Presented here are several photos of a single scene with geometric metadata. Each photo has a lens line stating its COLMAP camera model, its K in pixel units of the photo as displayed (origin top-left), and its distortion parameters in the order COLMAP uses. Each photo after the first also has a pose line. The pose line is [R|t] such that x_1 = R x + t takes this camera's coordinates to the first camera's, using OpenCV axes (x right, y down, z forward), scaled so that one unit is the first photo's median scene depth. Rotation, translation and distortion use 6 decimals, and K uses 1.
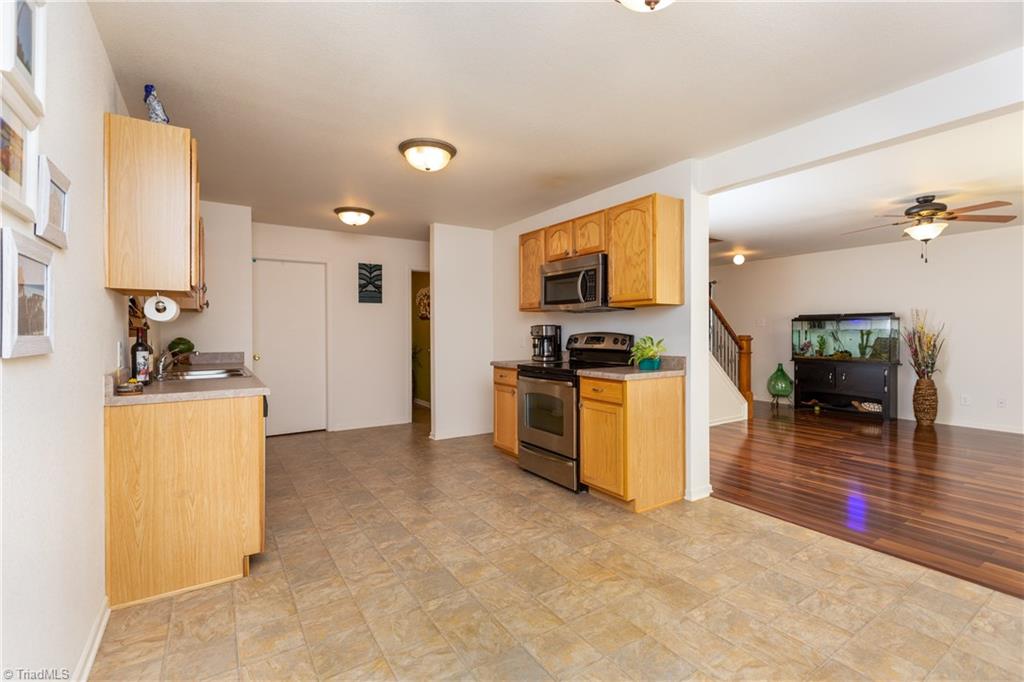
lens RADIAL K [[459.0, 0, 514.6], [0, 459.0, 334.9], [0, 0, 1]] dist [-0.002833, -0.000380]
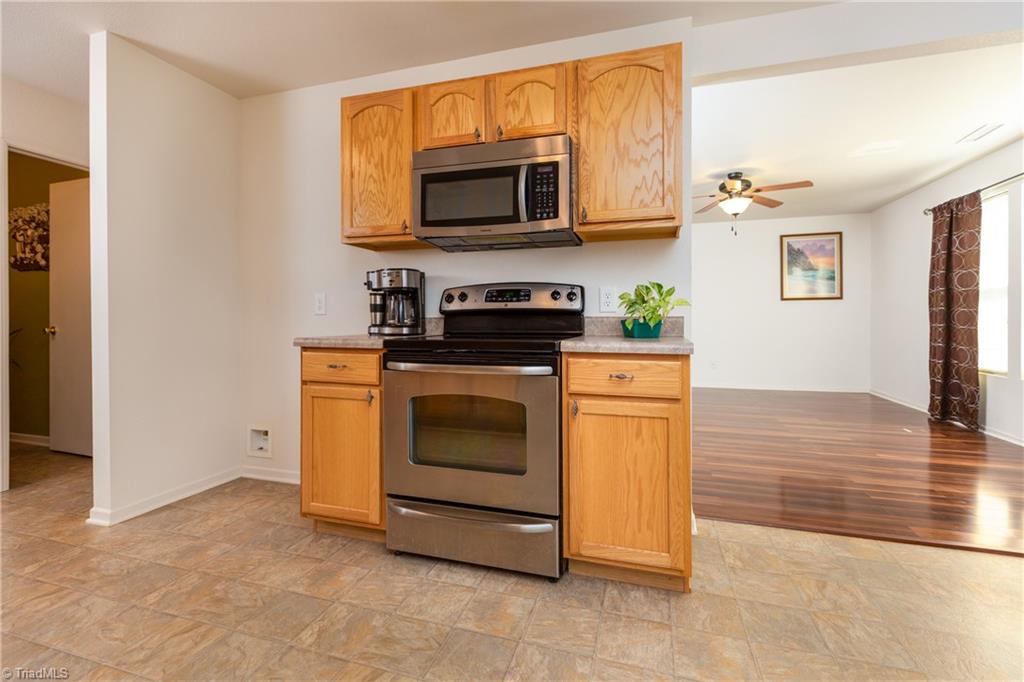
lens RADIAL K [[461.5, 0, 512.0], [0, 461.5, 318.2], [0, 0, 1]] dist [-0.000260, -0.000056]
pose [[0.775942, 0.003170, 0.630797, -0.199644], [0.002446, 0.999965, -0.008034, 0.046538], [-0.630800, 0.007777, 0.775907, 0.540339]]
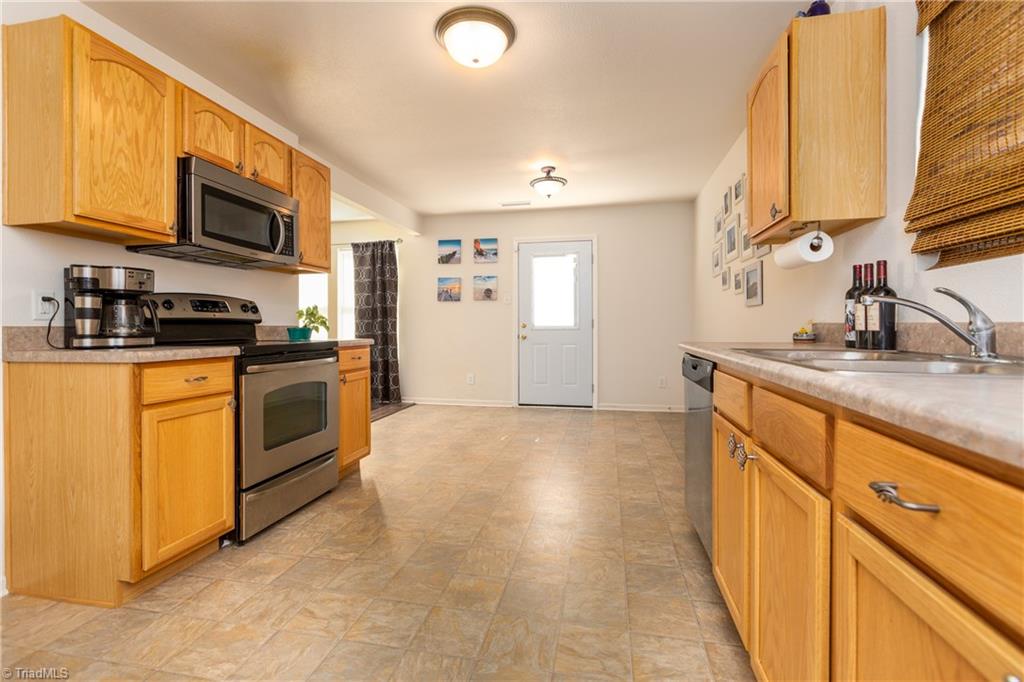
lens RADIAL K [[450.1, 0, 510.6], [0, 450.1, 326.2], [0, 0, 1]] dist [-0.001048, -0.000219]
pose [[-0.699034, 0.004226, 0.715076, -0.580383], [0.008469, 0.999961, 0.002370, 0.042661], [-0.715039, 0.007713, -0.699042, 1.152744]]
